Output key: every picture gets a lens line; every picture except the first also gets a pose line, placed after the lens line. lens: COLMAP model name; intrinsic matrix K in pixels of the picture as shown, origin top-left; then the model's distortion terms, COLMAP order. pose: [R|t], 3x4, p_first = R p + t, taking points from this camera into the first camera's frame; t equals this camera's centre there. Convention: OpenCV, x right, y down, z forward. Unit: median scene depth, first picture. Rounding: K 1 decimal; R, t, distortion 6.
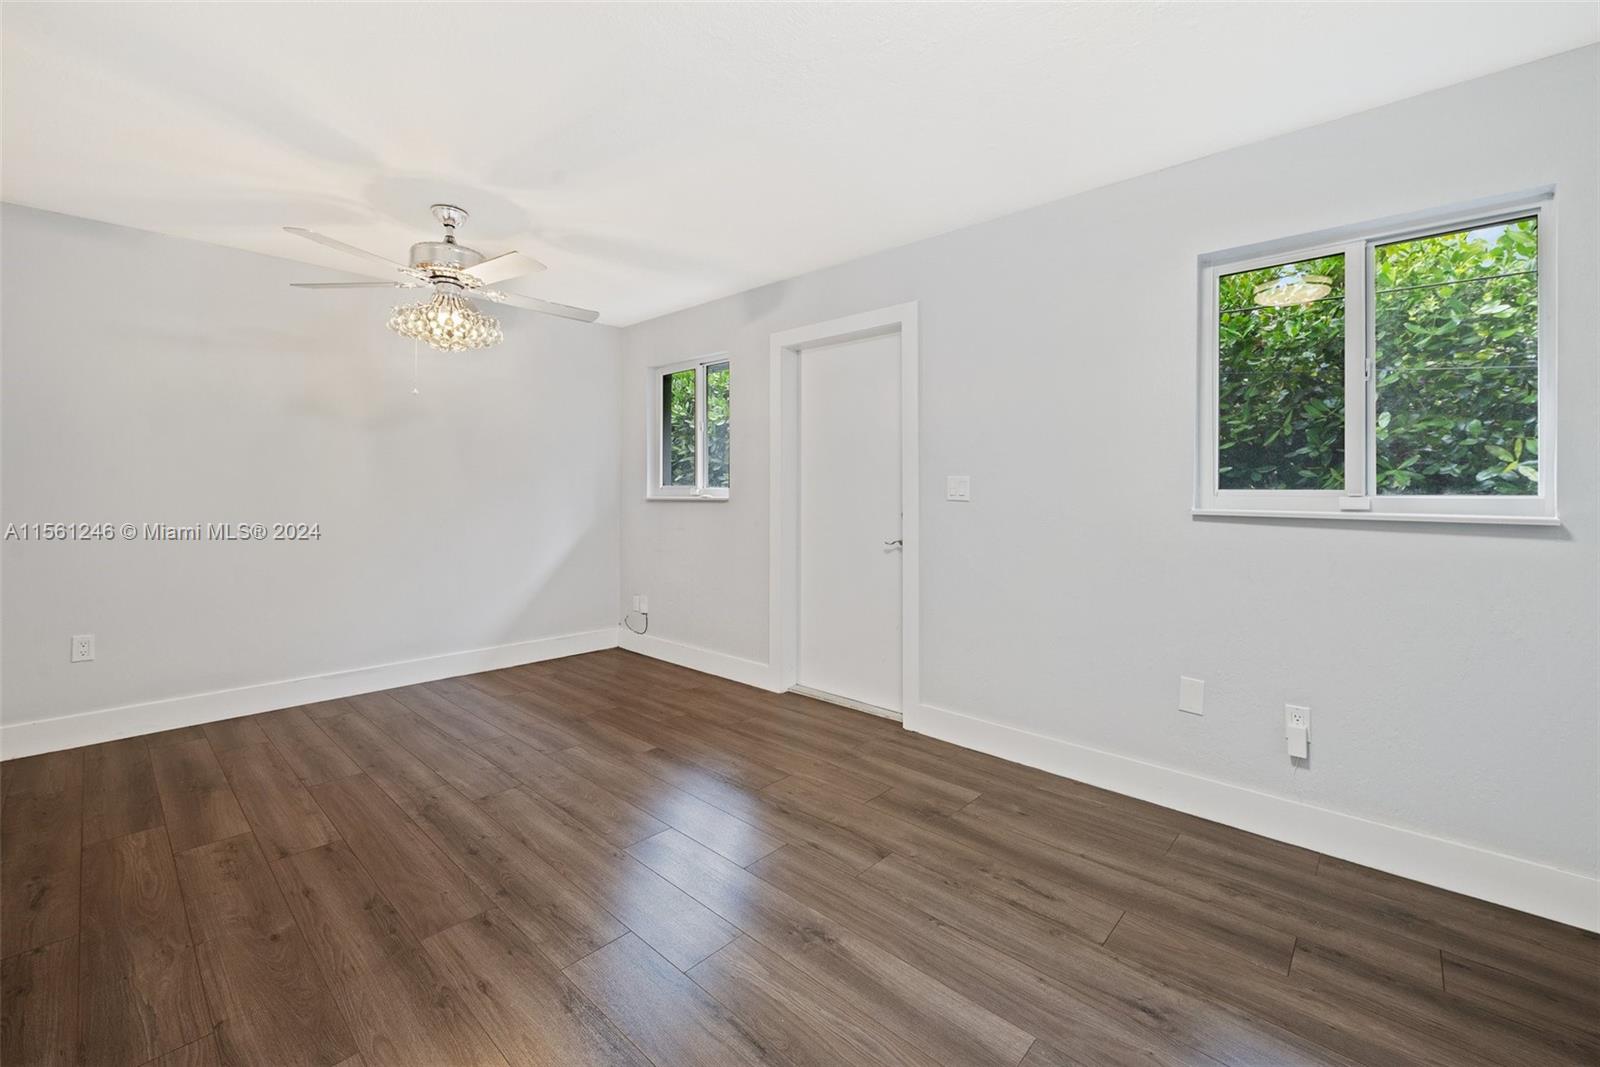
lens RADIAL K [[665.7, 0, 819.5], [0, 665.7, 498.6], [0, 0, 1]] dist [-0.000691, -0.000558]
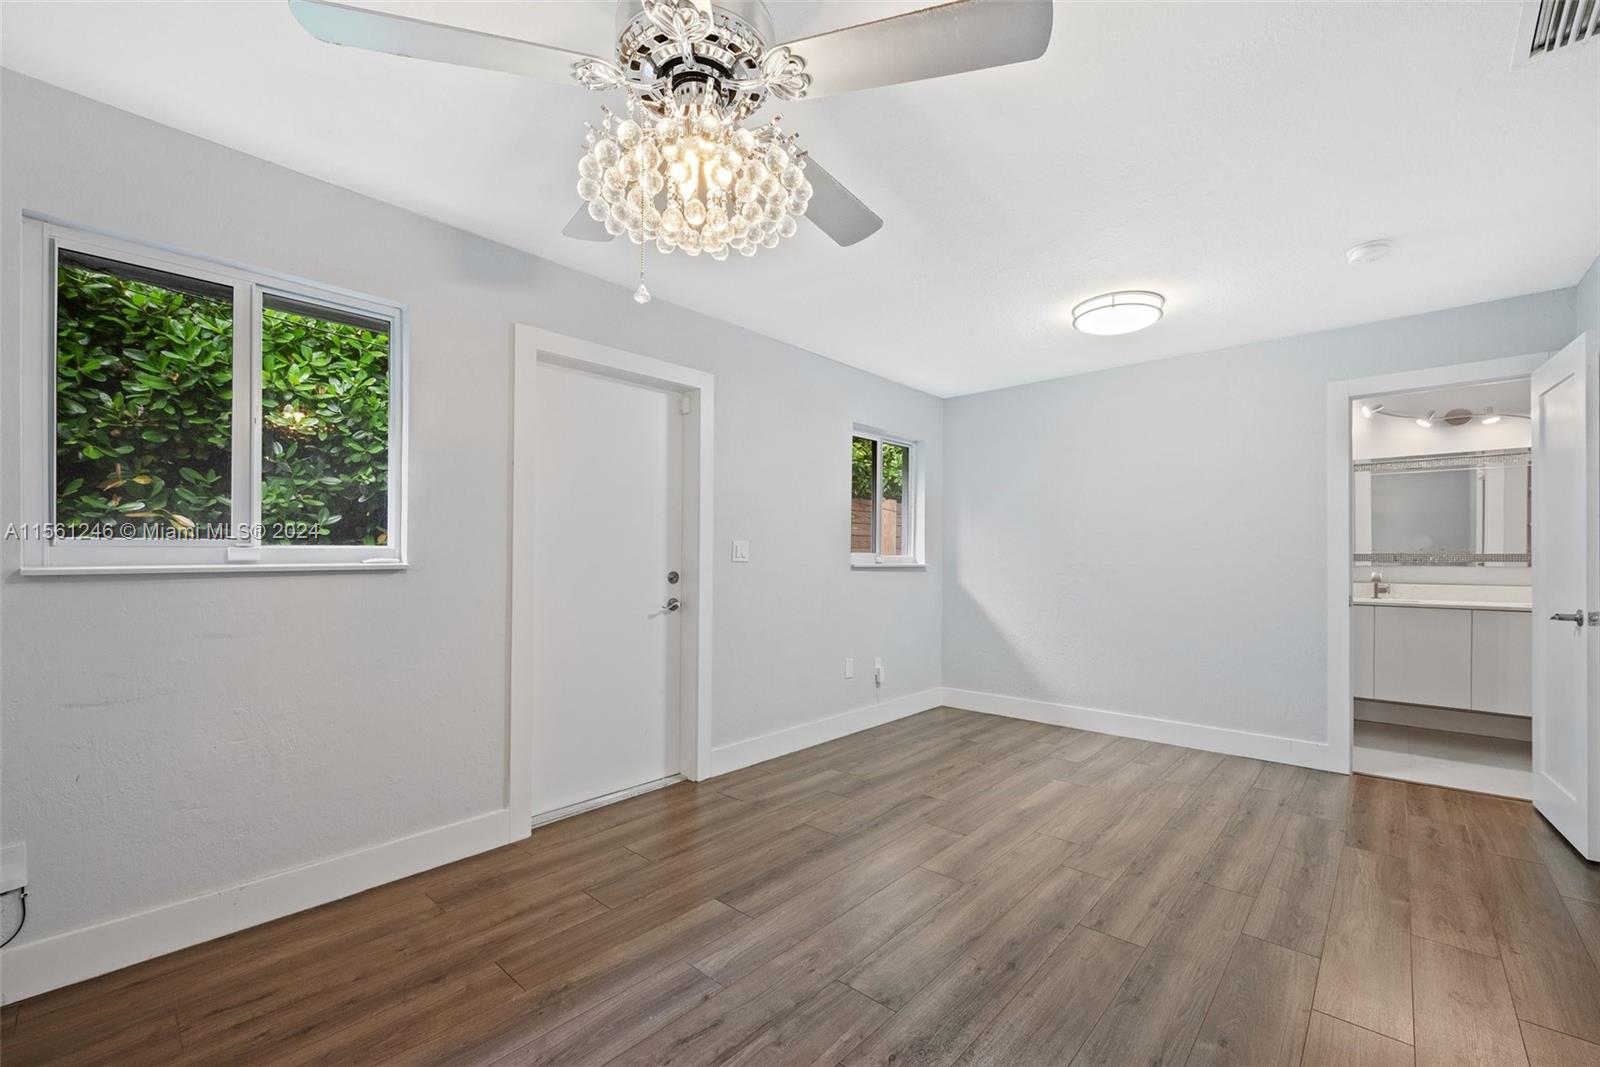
lens RADIAL K [[679.1, 0, 811.3], [0, 679.1, 534.3], [0, 0, 1]] dist [-0.000008, -0.000122]
pose [[-0.022293, 0.028911, 0.999333, -1.177435], [0.004802, 0.999573, -0.028811, -0.008100], [-0.999740, 0.004157, -0.022422, 1.060054]]
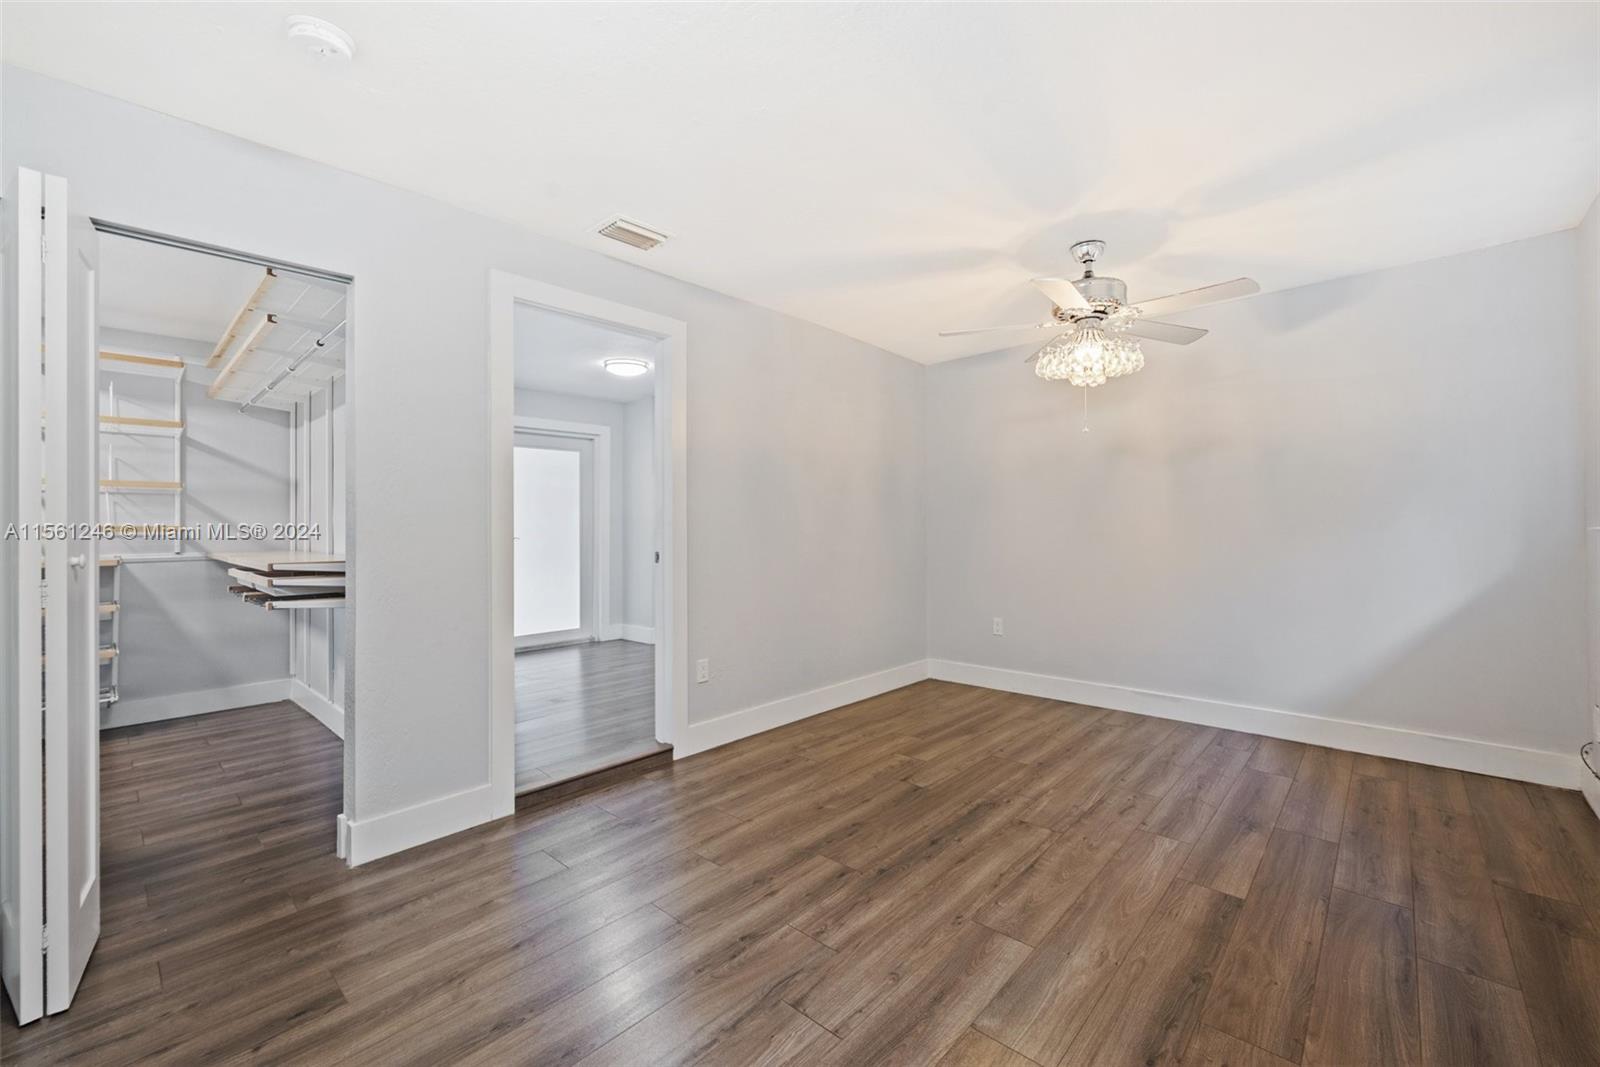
lens RADIAL K [[642.0, 0, 800.0], [0, 642.0, 533.5], [0, 0, 1]] dist [-0.001468, -0.000314]
pose [[-0.006433, 0.003869, -0.999972, 0.479574], [-0.000200, 0.999992, 0.003871, -0.001728], [0.999979, 0.000225, -0.006432, 0.643744]]
